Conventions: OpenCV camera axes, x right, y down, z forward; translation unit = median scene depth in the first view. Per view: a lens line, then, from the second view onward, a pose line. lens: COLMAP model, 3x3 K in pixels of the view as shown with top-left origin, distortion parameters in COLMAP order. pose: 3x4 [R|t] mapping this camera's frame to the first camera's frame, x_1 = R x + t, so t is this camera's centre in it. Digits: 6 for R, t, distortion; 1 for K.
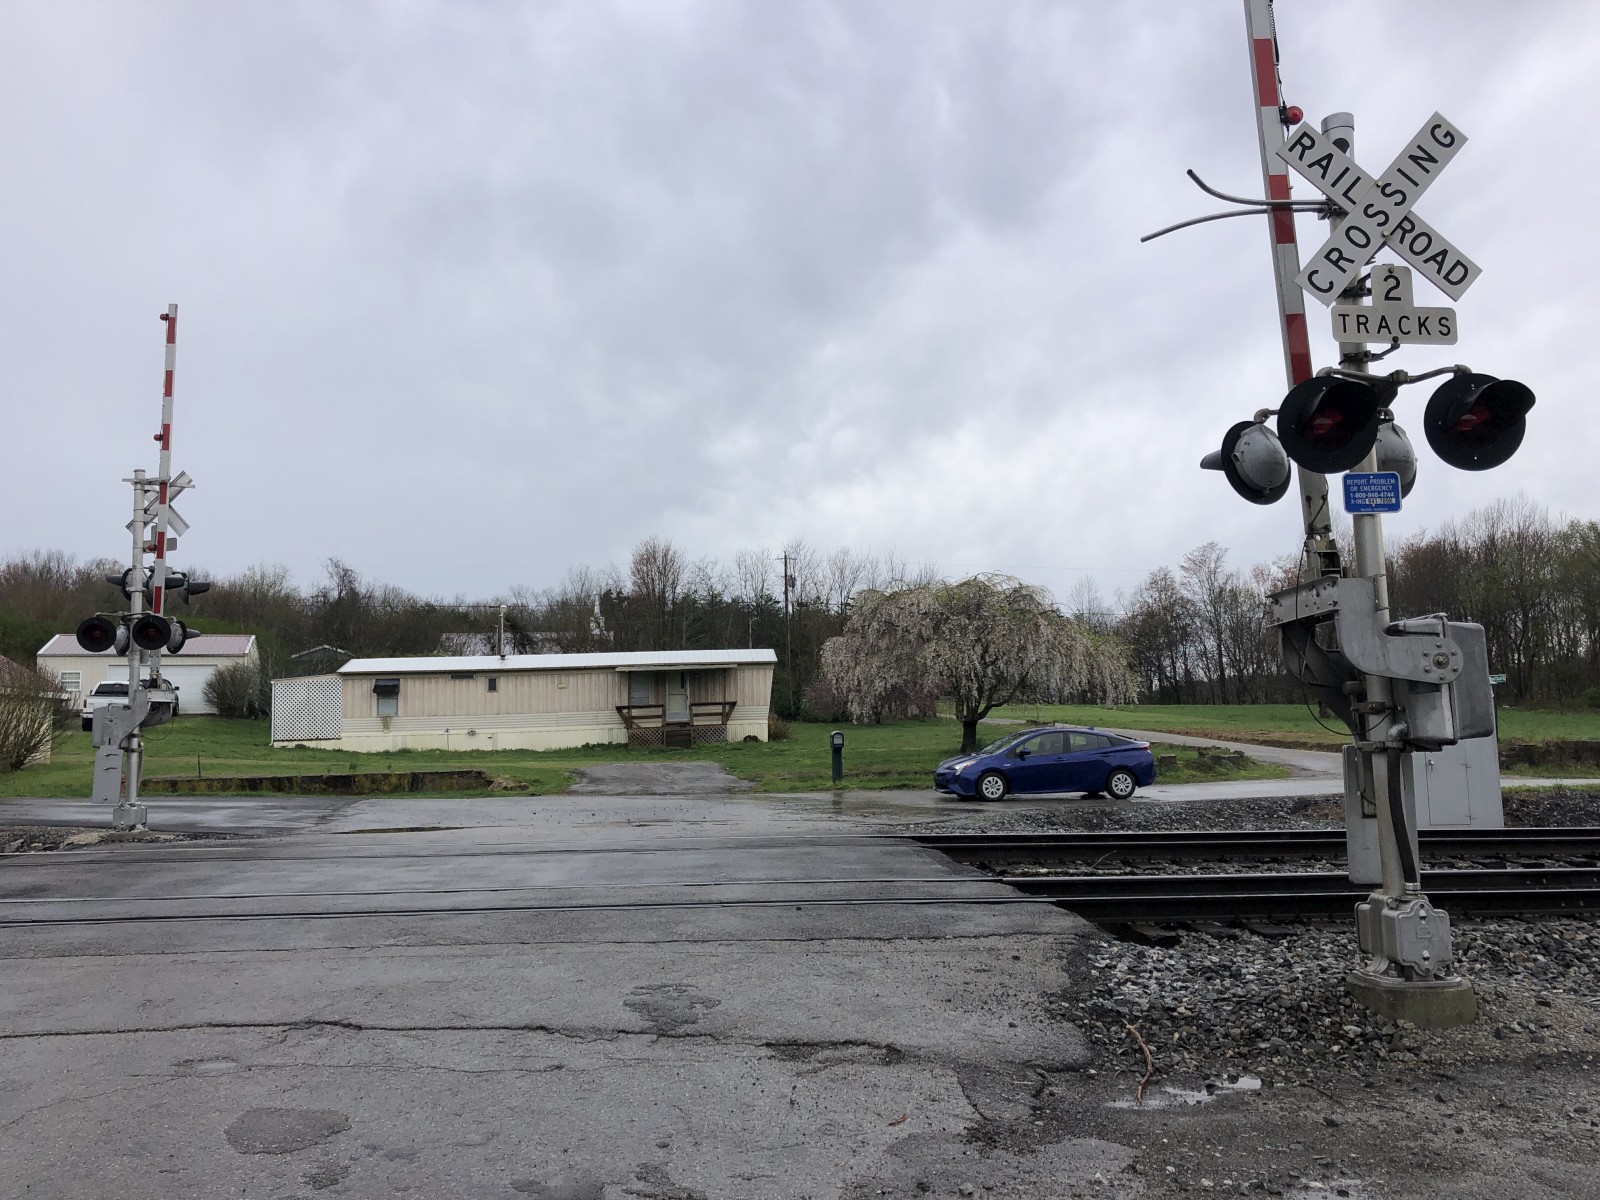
lens RADIAL K [[1297.7, 0, 798.4], [0, 1297.7, 601.9], [0, 0, 1]] dist [0.015697, 0.004168]
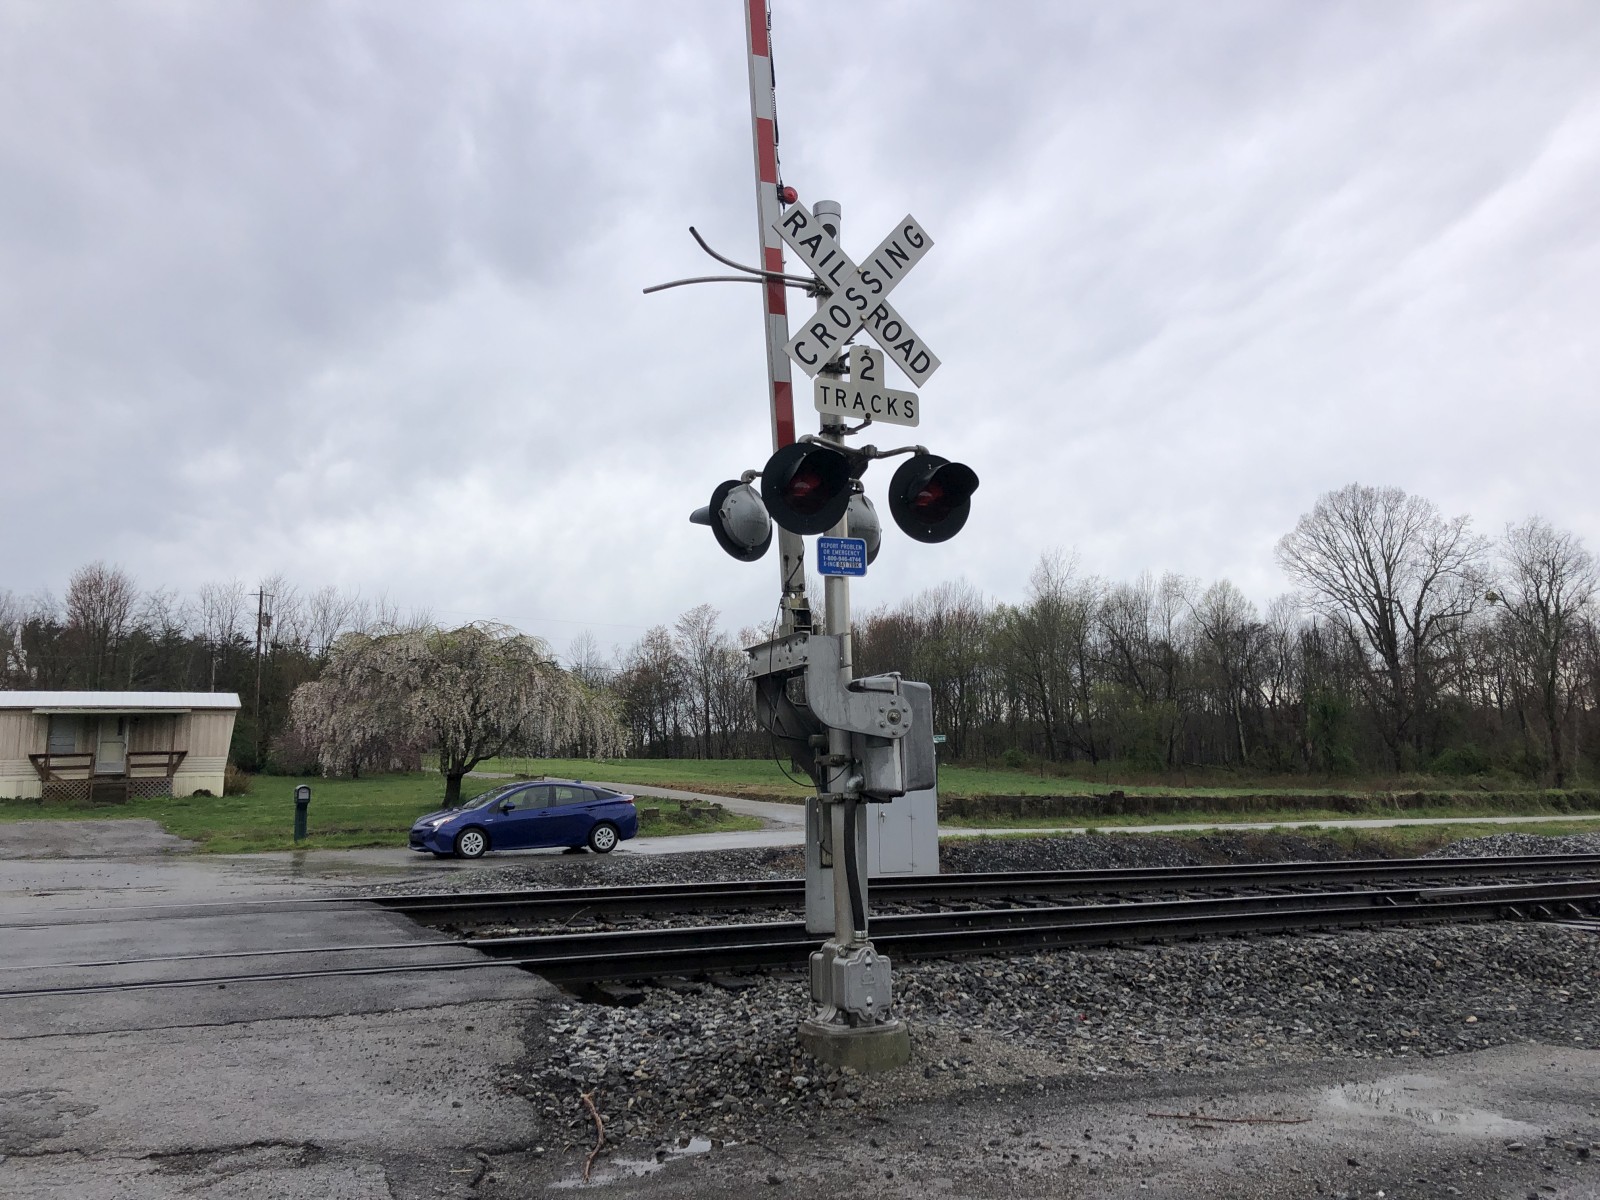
lens RADIAL K [[1285.8, 0, 800.9], [0, 1285.8, 586.1], [0, 0, 1]] dist [0.087556, -0.106224]
pose [[0.926989, 0.065430, 0.369338, 0.022003], [-0.045141, 0.996972, -0.063319, 0.007551], [-0.372362, 0.042024, 0.927136, 0.038557]]
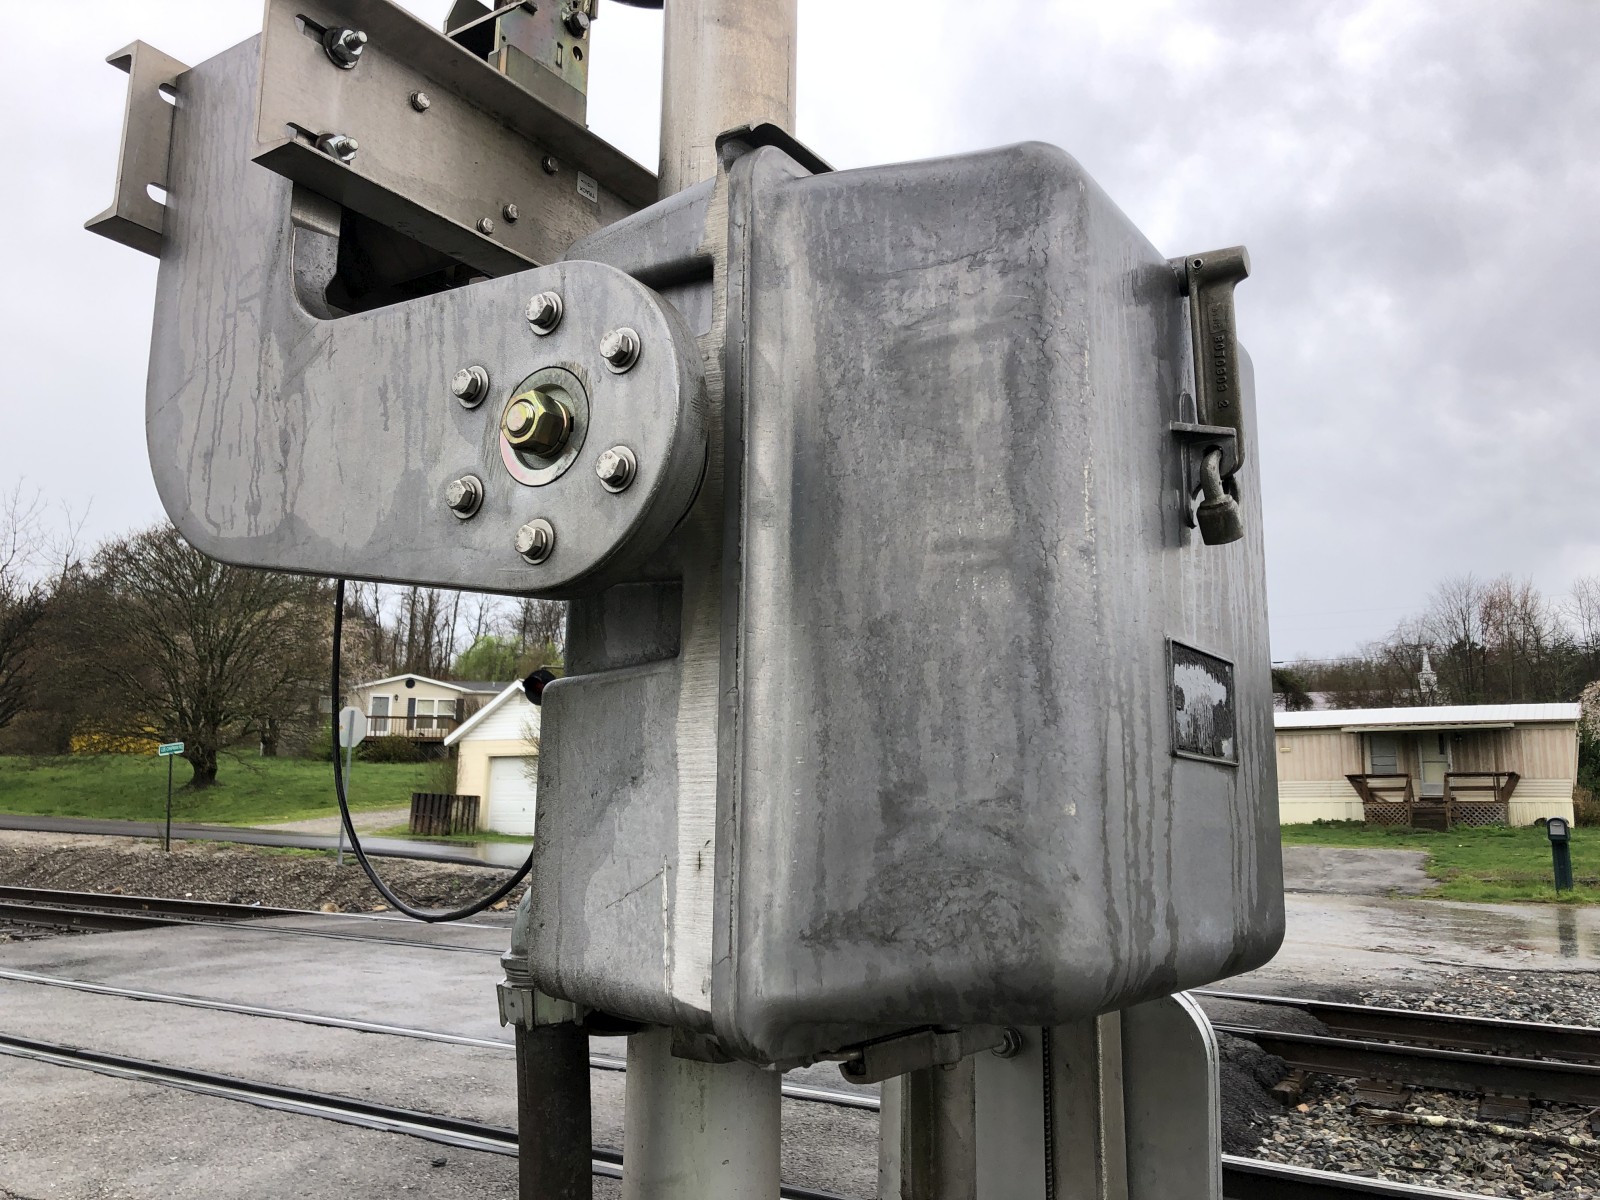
lens RADIAL K [[1277.2, 0, 800.0], [0, 1277.2, 600.0], [0, 0, 1]] dist [-0.008103, -0.002082]
pose [[0.774432, -0.062657, -0.629547, 0.486653], [0.028259, 0.997516, -0.064516, 0.059626], [0.632026, 0.032173, 0.774279, 0.745301]]
